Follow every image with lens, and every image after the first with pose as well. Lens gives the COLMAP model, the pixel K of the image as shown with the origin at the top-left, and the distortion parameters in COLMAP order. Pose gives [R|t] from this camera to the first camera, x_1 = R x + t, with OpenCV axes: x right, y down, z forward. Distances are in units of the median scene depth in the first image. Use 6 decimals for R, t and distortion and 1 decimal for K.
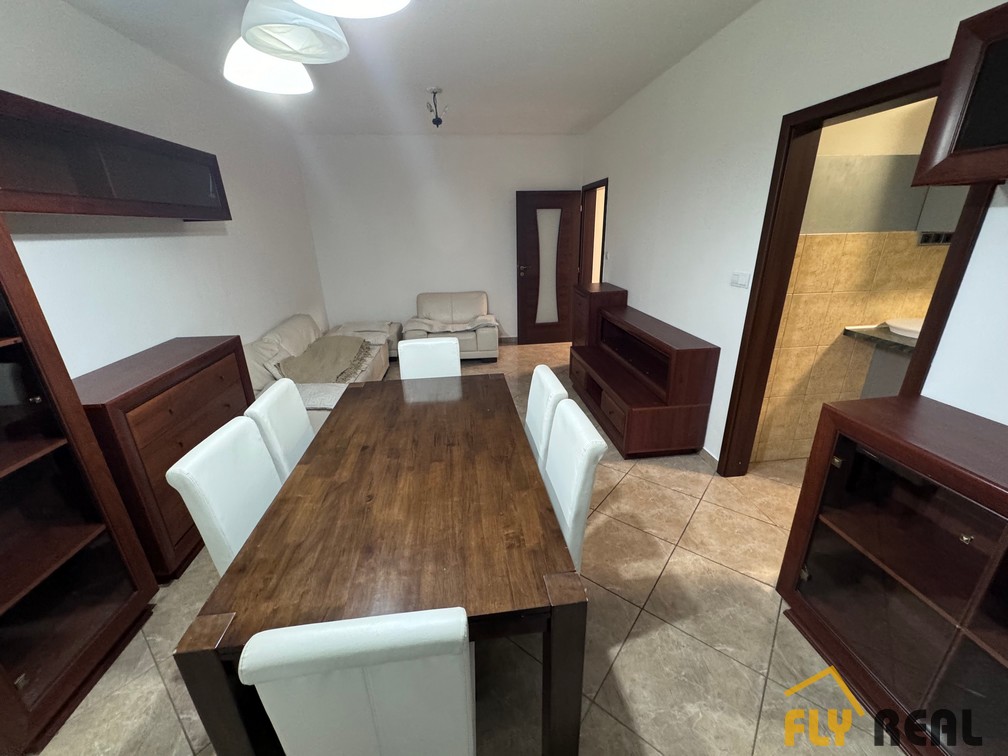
lens RADIAL K [[401.2, 0, 503.5], [0, 401.2, 374.8], [0, 0, 1]] dist [-0.002541, 0.000580]
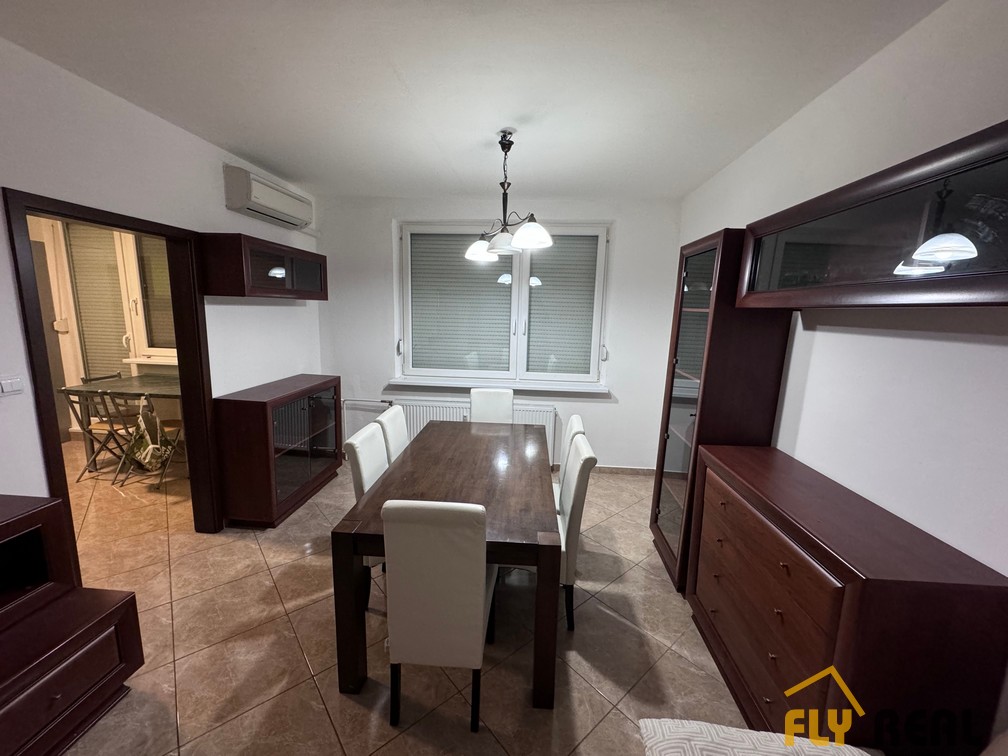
lens RADIAL K [[401.2, 0, 490.3], [0, 401.2, 372.4], [0, 0, 1]] dist [-0.002541, 0.000580]
pose [[-0.977258, -0.038224, 0.208580, -0.413002], [0.069179, 0.872338, 0.483984, -0.581665], [-0.200453, 0.487407, -0.849855, 1.510501]]
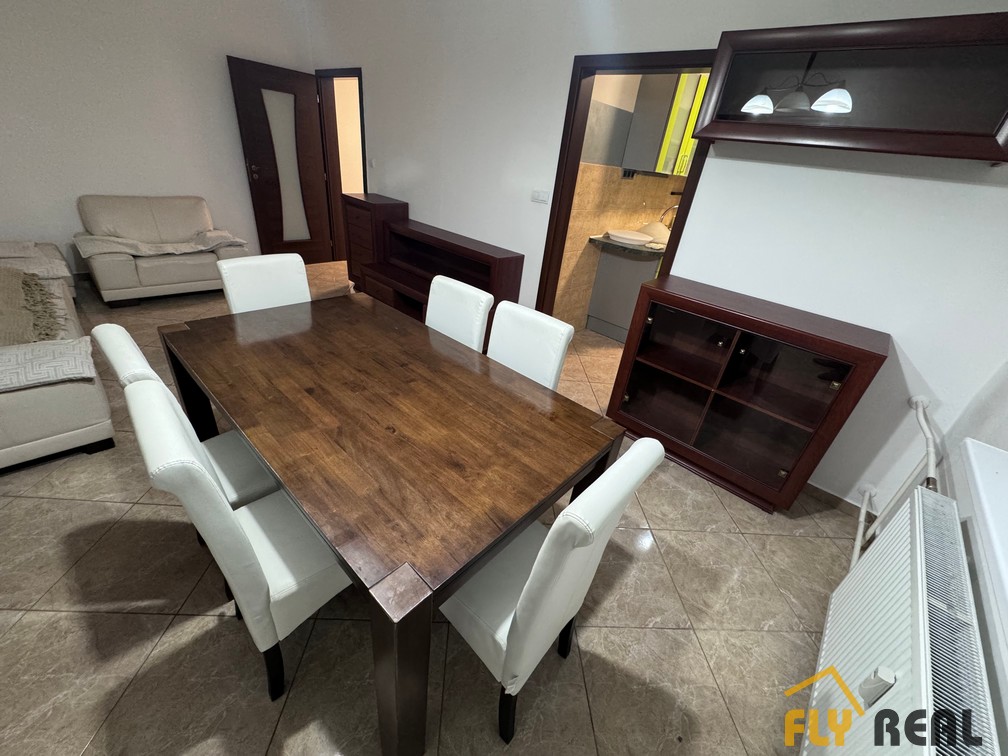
lens RADIAL K [[401.2, 0, 503.6], [0, 401.2, 375.4], [0, 0, 1]] dist [-0.002541, 0.000580]
pose [[0.749224, -0.223238, 0.623561, -0.403505], [0.102213, 0.969178, 0.224159, 0.008041], [-0.654382, -0.104209, 0.748949, 0.101893]]
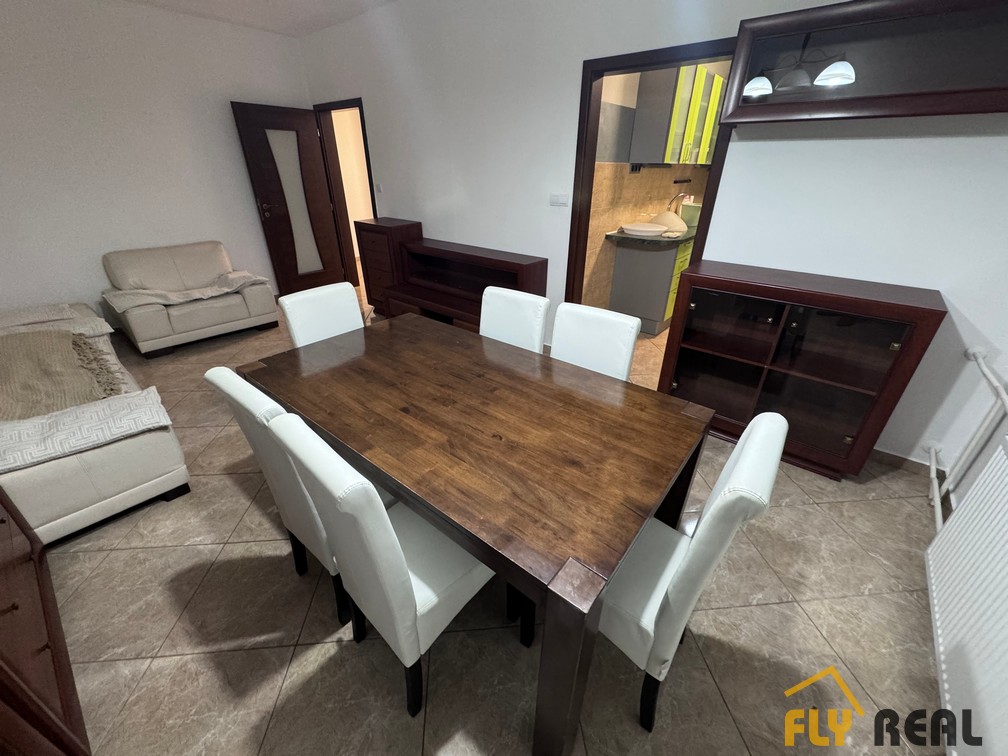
lens RADIAL K [[401.2, 0, 503.2], [0, 401.2, 375.3], [0, 0, 1]] dist [-0.002541, 0.000580]
pose [[0.720467, -0.298371, 0.626020, -0.511749], [0.217176, 0.954378, 0.204931, -0.009053], [-0.658606, -0.011690, 0.752397, 0.175431]]
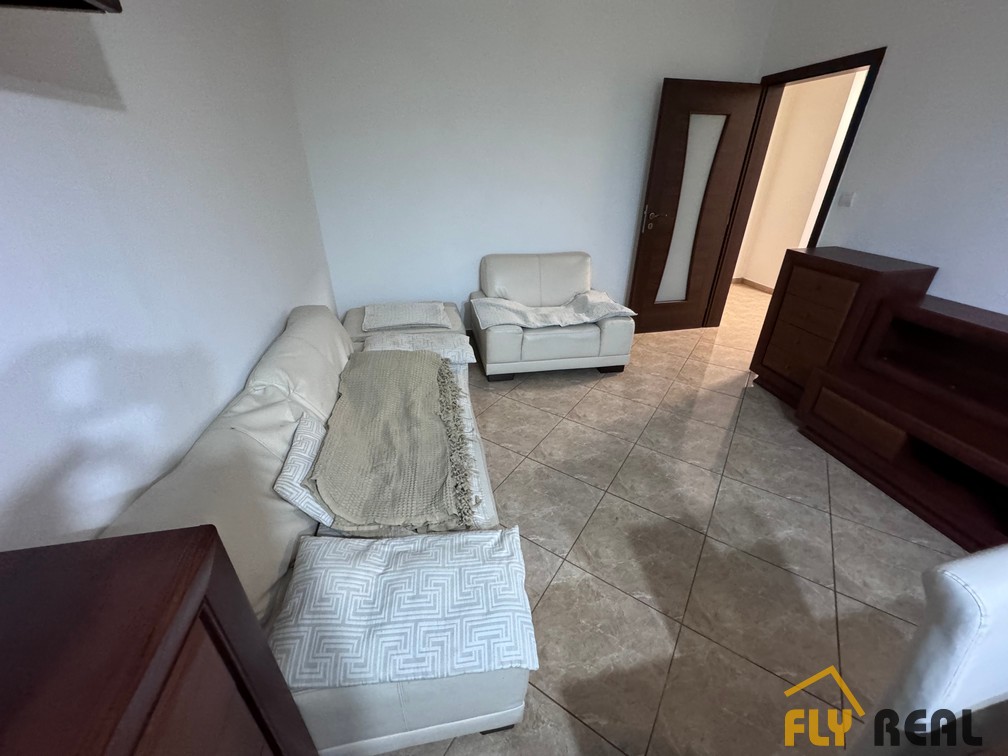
lens RADIAL K [[401.2, 0, 502.4], [0, 401.2, 375.3], [0, 0, 1]] dist [-0.002541, 0.000580]
pose [[0.995930, -0.015214, 0.088832, -0.586596], [0.003085, 0.990826, 0.135109, -0.249826], [-0.090073, -0.134285, 0.986841, 0.879511]]
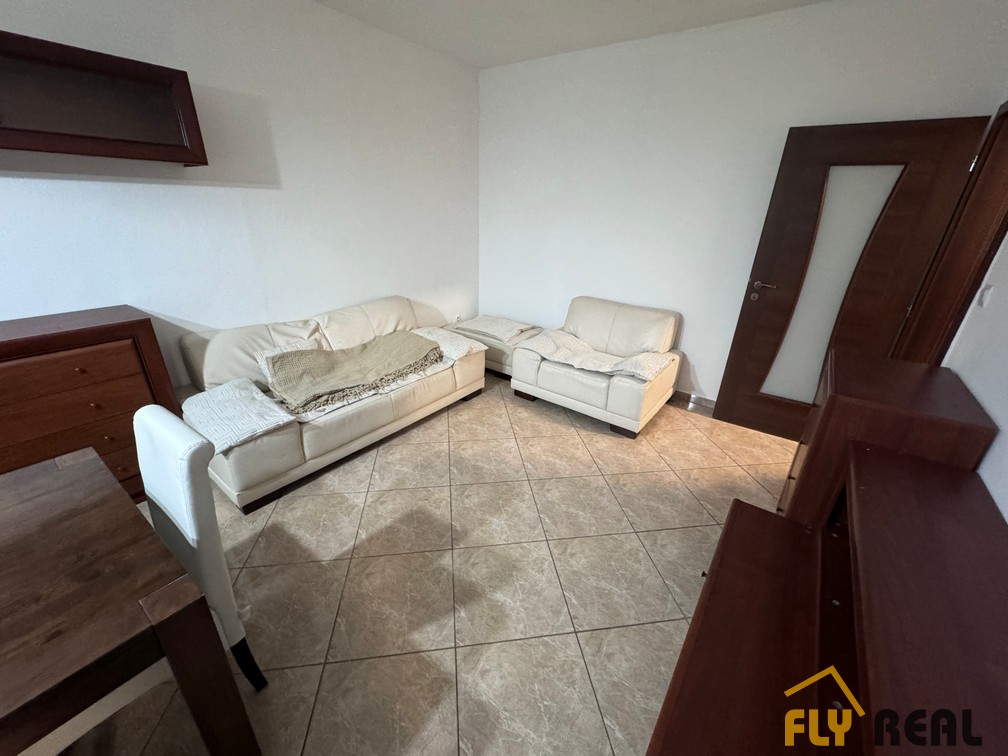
lens RADIAL K [[401.2, 0, 503.4], [0, 401.2, 374.0], [0, 0, 1]] dist [-0.002541, 0.000580]
pose [[0.729947, 0.306402, -0.610979, 0.374083], [-0.278158, 0.949689, 0.143943, -0.336535], [0.624344, 0.064878, 0.778450, 0.961181]]
